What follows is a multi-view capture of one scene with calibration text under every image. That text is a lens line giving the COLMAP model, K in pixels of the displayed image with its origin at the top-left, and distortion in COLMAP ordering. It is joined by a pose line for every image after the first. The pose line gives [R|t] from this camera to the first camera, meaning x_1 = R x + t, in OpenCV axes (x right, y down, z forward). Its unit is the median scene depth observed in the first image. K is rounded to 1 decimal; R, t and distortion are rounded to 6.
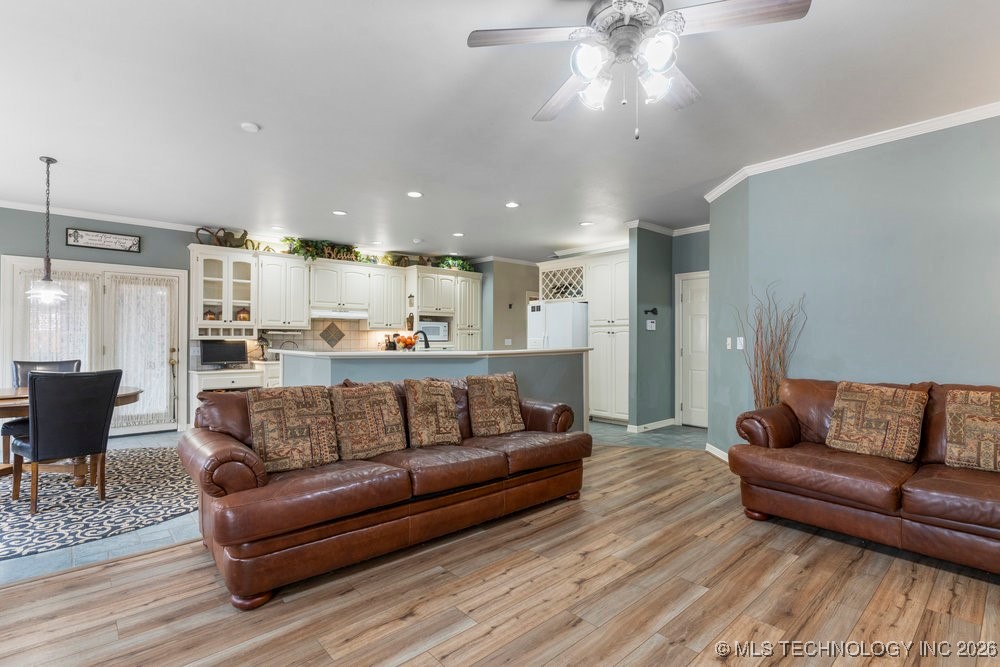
lens RADIAL K [[475.8, 0, 500.6], [0, 475.8, 336.6], [0, 0, 1]] dist [0.003362, 0.000385]
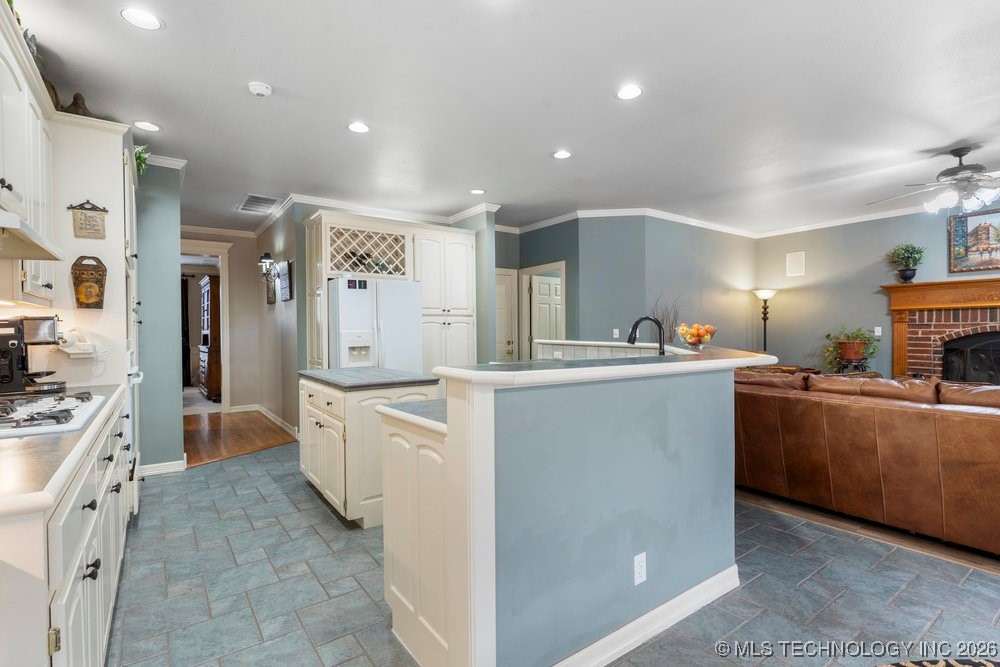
lens RADIAL K [[475.8, 0, 501.7], [0, 475.8, 334.2], [0, 0, 1]] dist [0.003362, 0.000385]
pose [[0.108692, -0.007165, 0.994050, -0.605578], [0.000935, 0.999974, 0.007105, 0.004727], [-0.994075, 0.000157, 0.108696, 0.821212]]
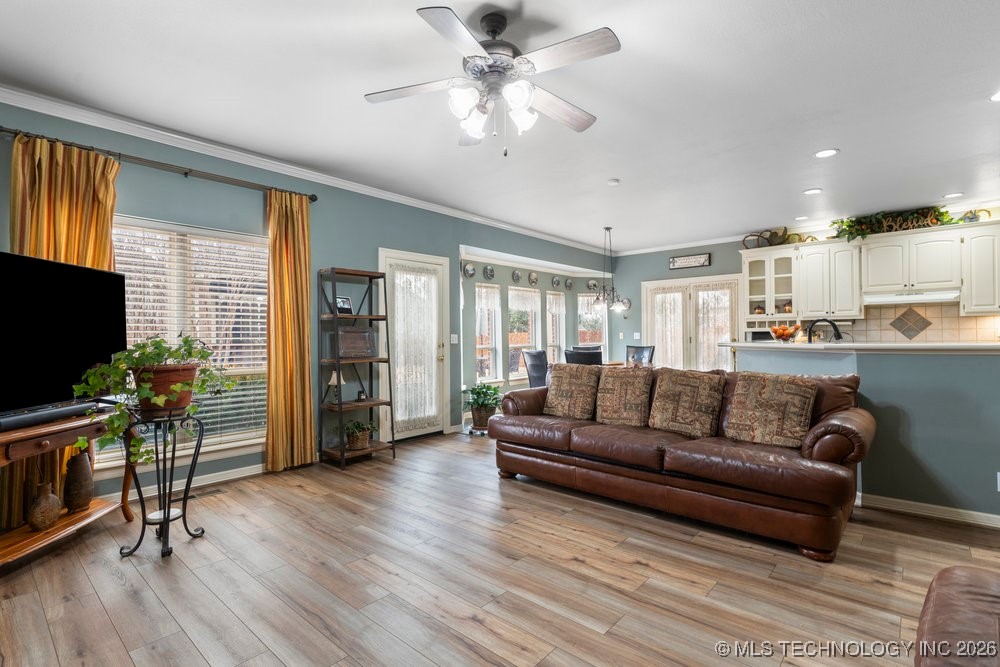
lens RADIAL K [[475.8, 0, 502.4], [0, 475.8, 332.7], [0, 0, 1]] dist [0.003362, 0.000385]
pose [[0.109425, -0.006997, -0.993970, 0.431594], [0.017062, 0.999841, -0.005160, 0.004754], [0.993849, -0.016394, 0.109527, 0.260269]]
